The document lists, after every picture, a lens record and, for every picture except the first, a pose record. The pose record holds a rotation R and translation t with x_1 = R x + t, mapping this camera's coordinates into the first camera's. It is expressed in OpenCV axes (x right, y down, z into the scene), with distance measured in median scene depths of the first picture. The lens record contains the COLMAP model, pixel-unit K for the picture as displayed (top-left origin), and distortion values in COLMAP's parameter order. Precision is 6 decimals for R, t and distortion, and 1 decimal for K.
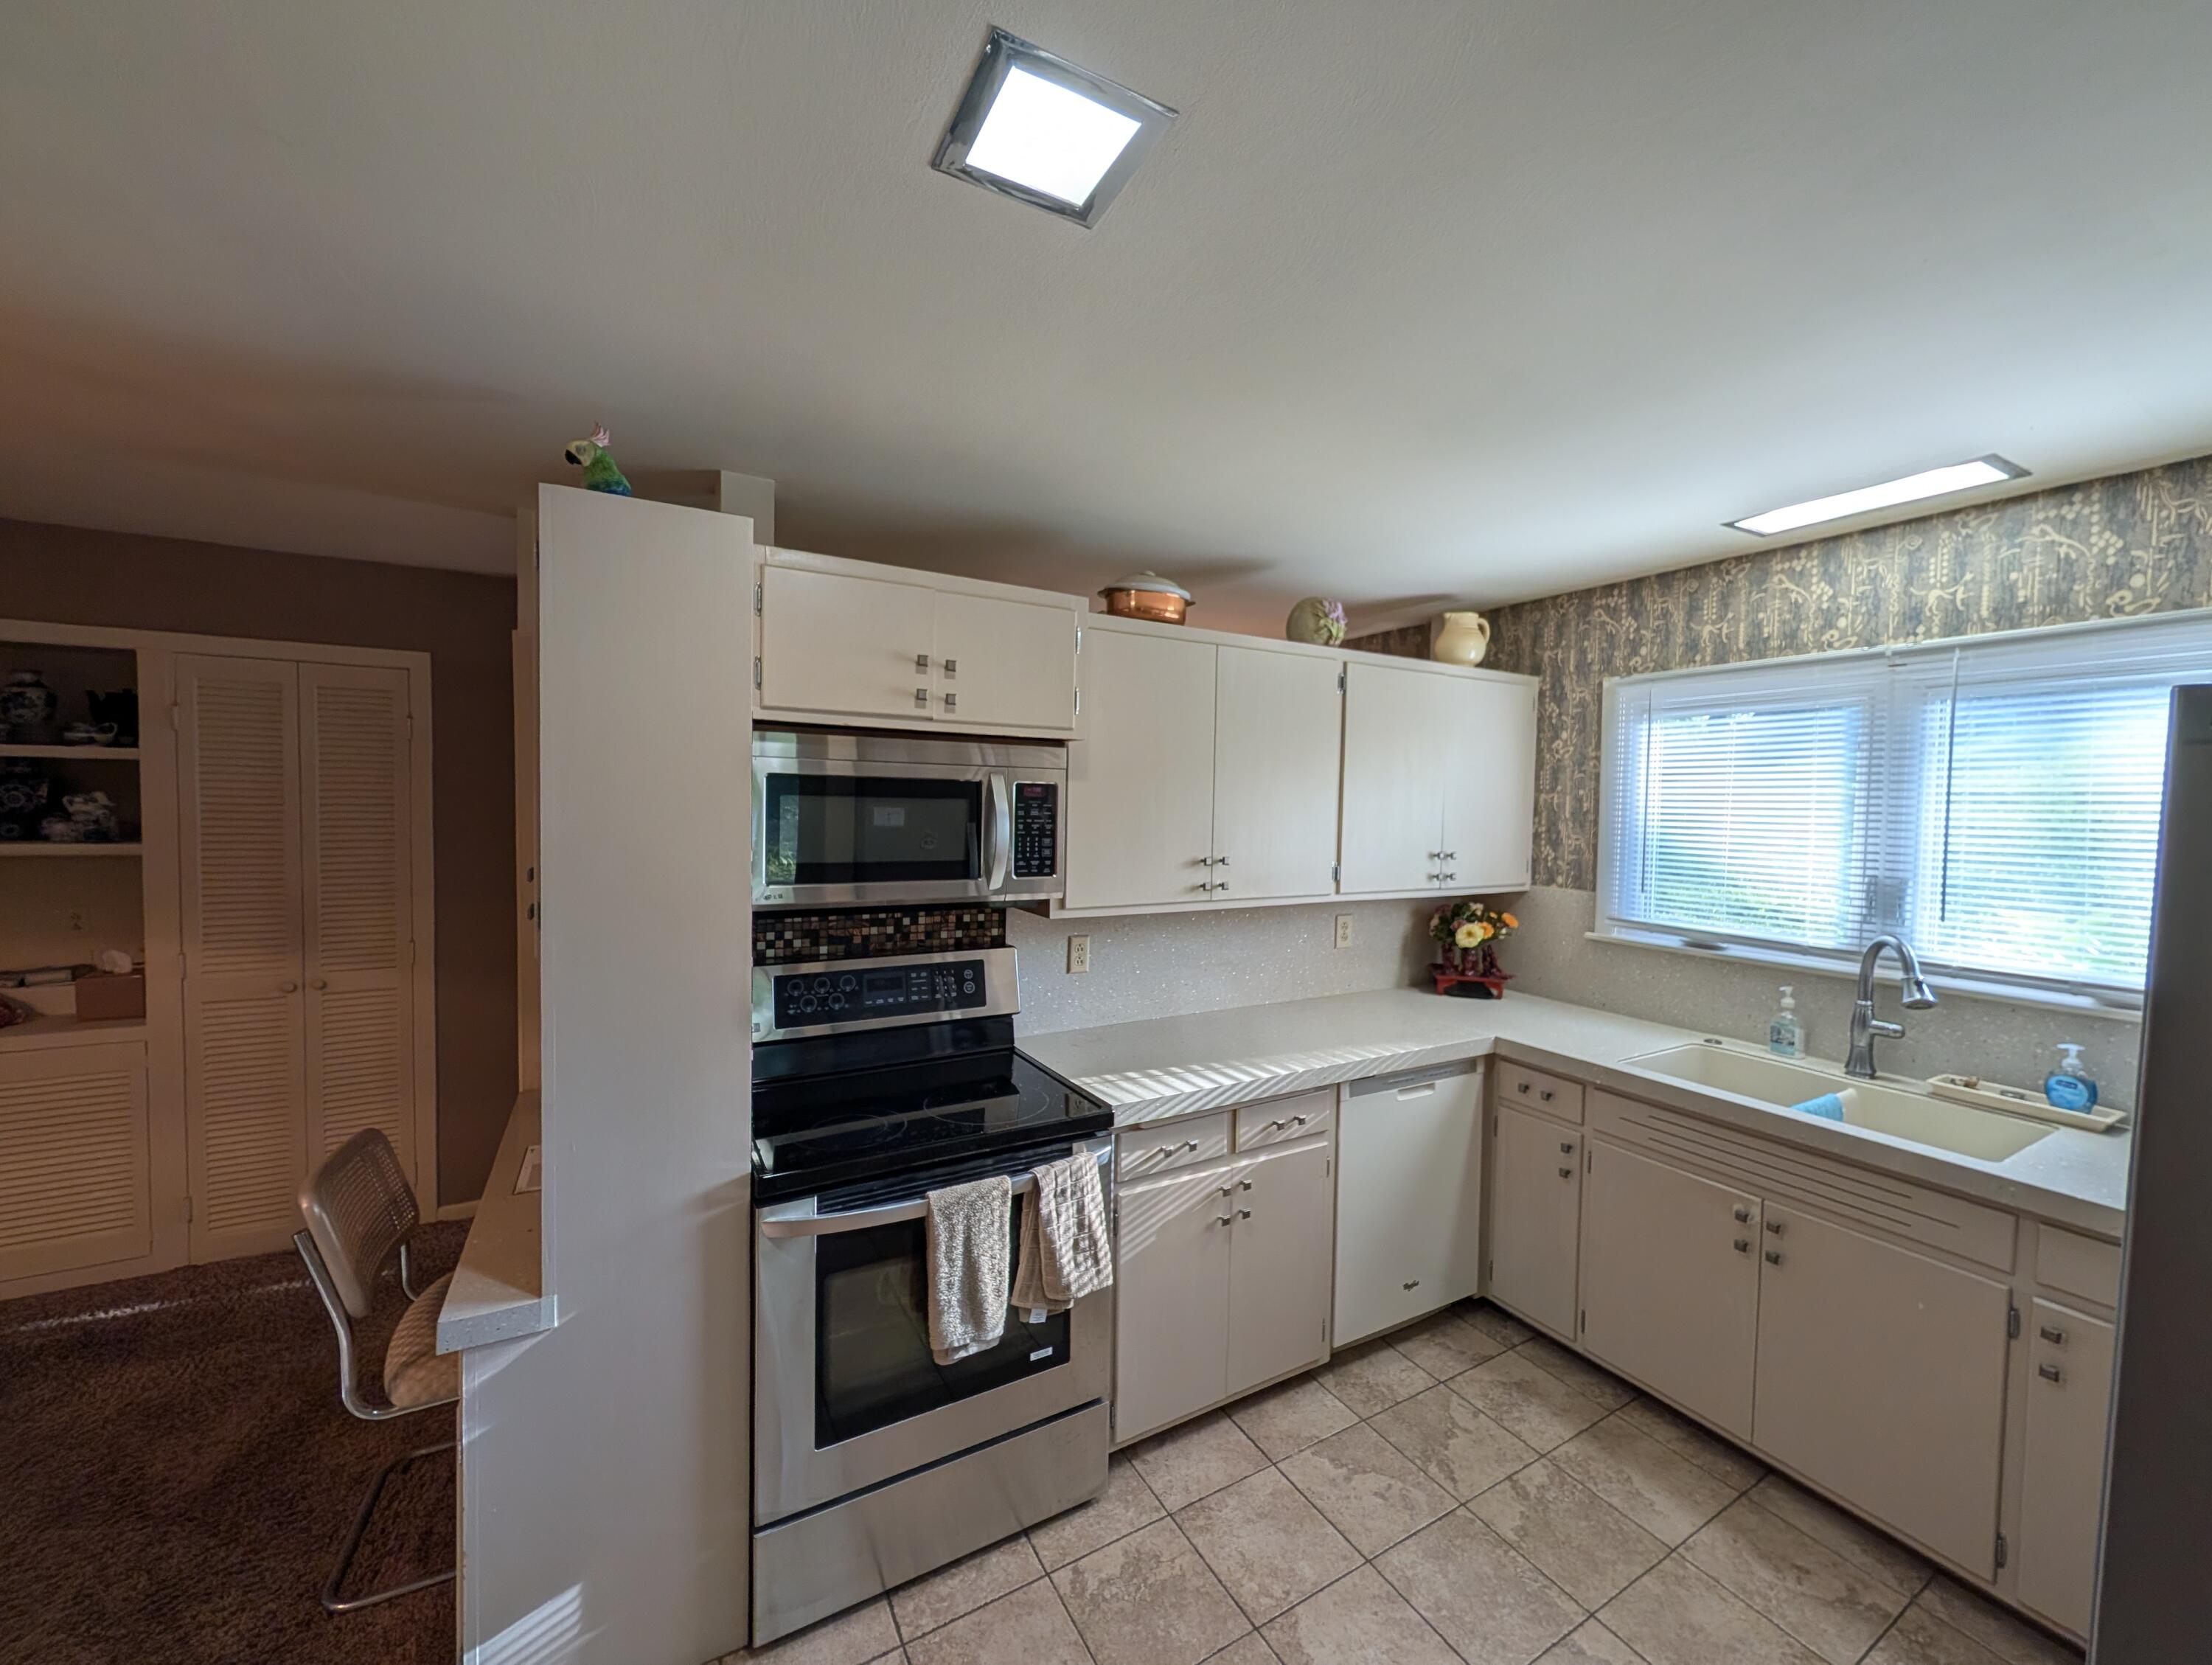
lens RADIAL K [[856.2, 0, 1132.5], [0, 856.2, 826.7], [0, 0, 1]] dist [0.001456, -0.000320]
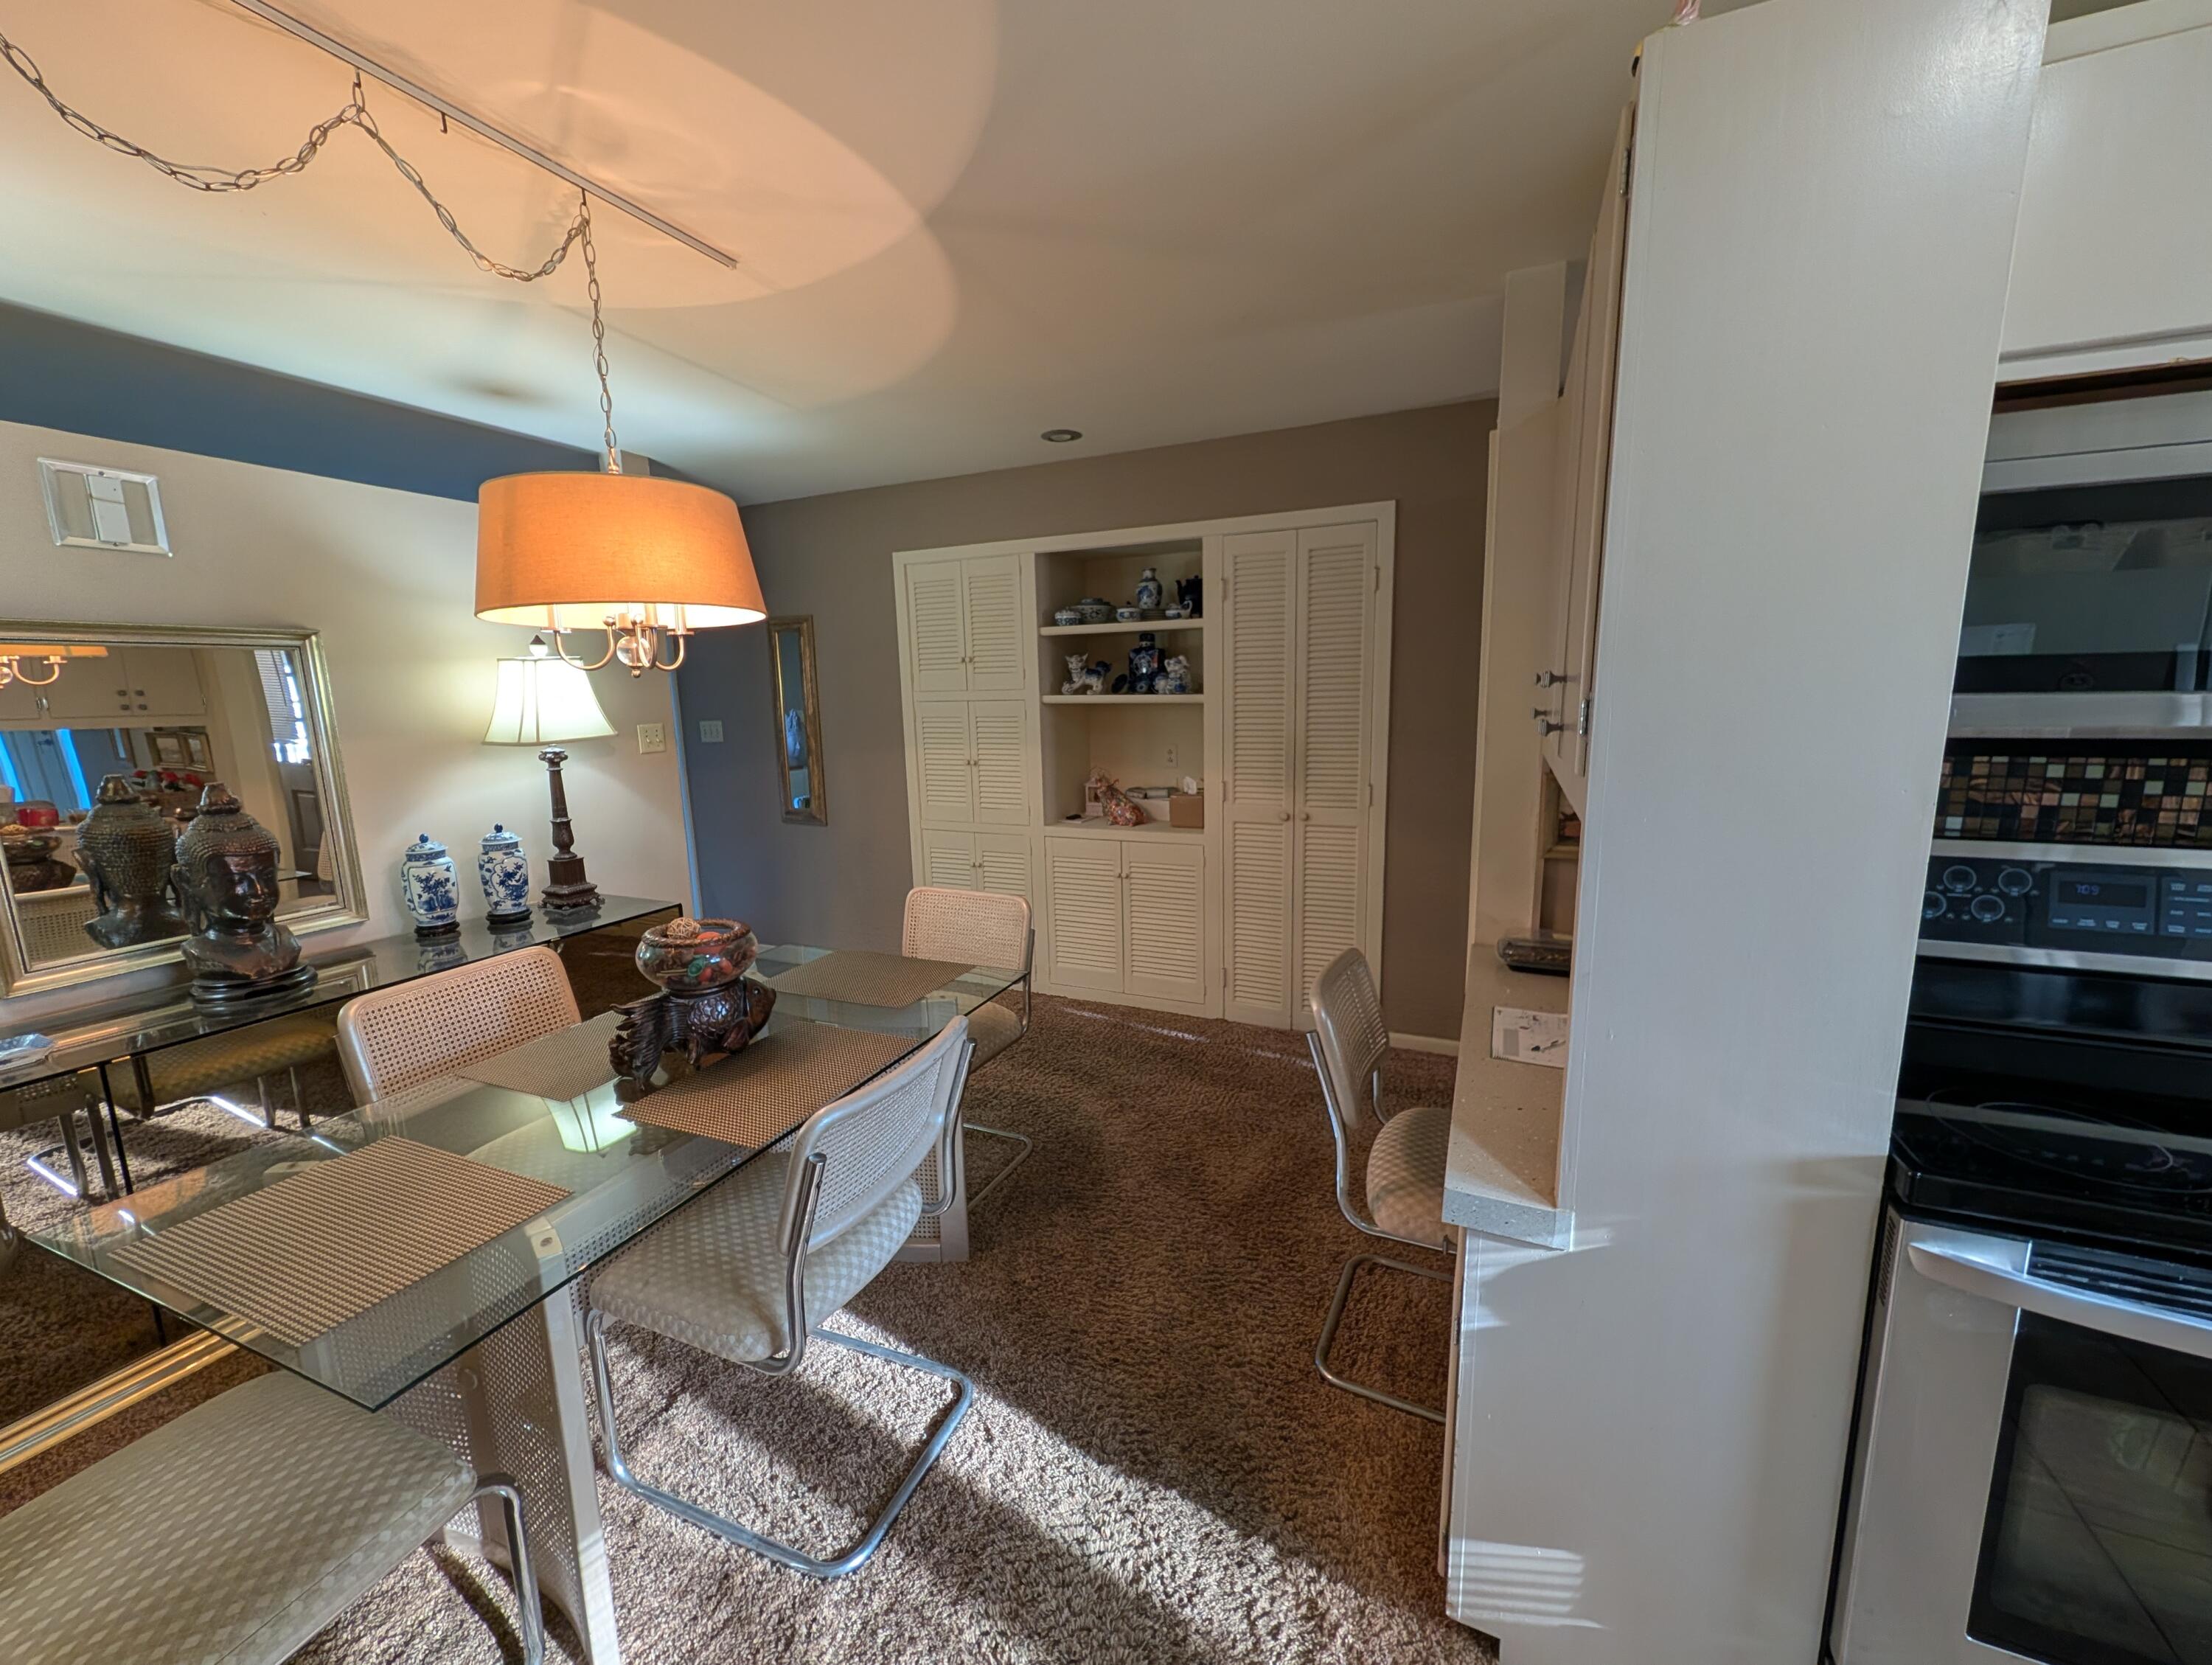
lens RADIAL K [[856.2, 0, 1104.6], [0, 856.2, 837.8], [0, 0, 1]] dist [0.001456, -0.000320]
pose [[0.575029, 0.109820, -0.810729, -0.223077], [0.004652, 0.990495, 0.137471, 0.071105], [0.818120, -0.082821, 0.569052, 0.165366]]
